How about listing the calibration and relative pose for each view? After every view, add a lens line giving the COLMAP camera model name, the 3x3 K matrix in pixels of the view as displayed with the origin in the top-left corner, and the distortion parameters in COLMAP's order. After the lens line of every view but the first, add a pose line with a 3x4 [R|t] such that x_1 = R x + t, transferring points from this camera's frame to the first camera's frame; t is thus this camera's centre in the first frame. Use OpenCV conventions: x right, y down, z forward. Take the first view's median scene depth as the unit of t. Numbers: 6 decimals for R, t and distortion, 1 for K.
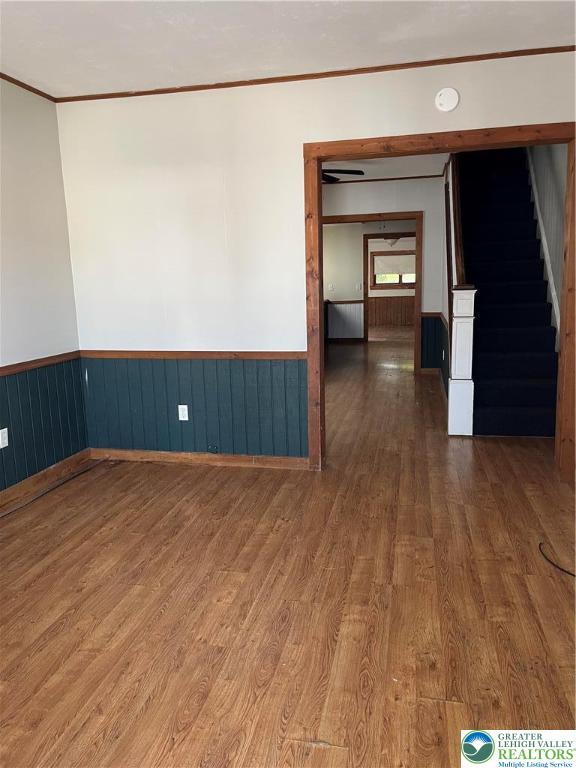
lens RADIAL K [[582.5, 0, 287.7], [0, 582.5, 362.1], [0, 0, 1]] dist [0.093354, 0.001187]
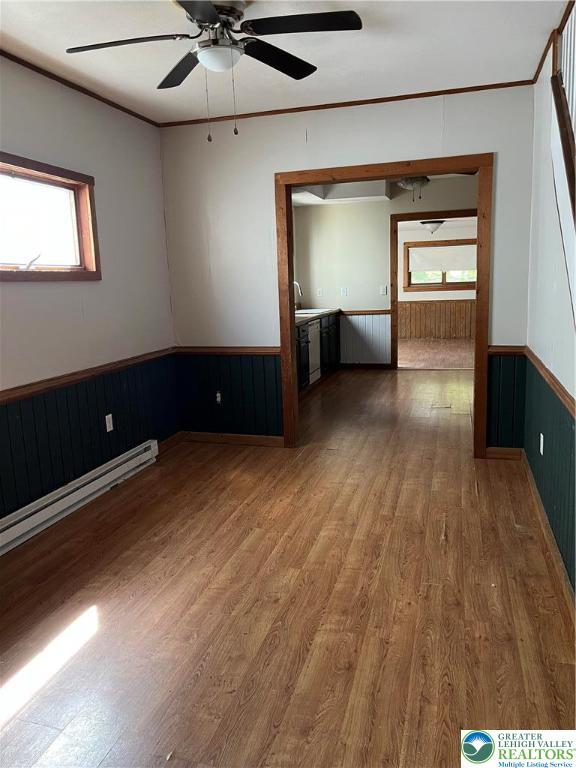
lens RADIAL K [[582.5, 0, 287.7], [0, 582.5, 362.1], [0, 0, 1]] dist [0.093354, 0.001187]
pose [[0.997937, 0.007808, -0.063730, 0.049590], [-0.007364, 0.999947, 0.007211, -0.045261], [0.063783, -0.006727, 0.997941, 0.281858]]
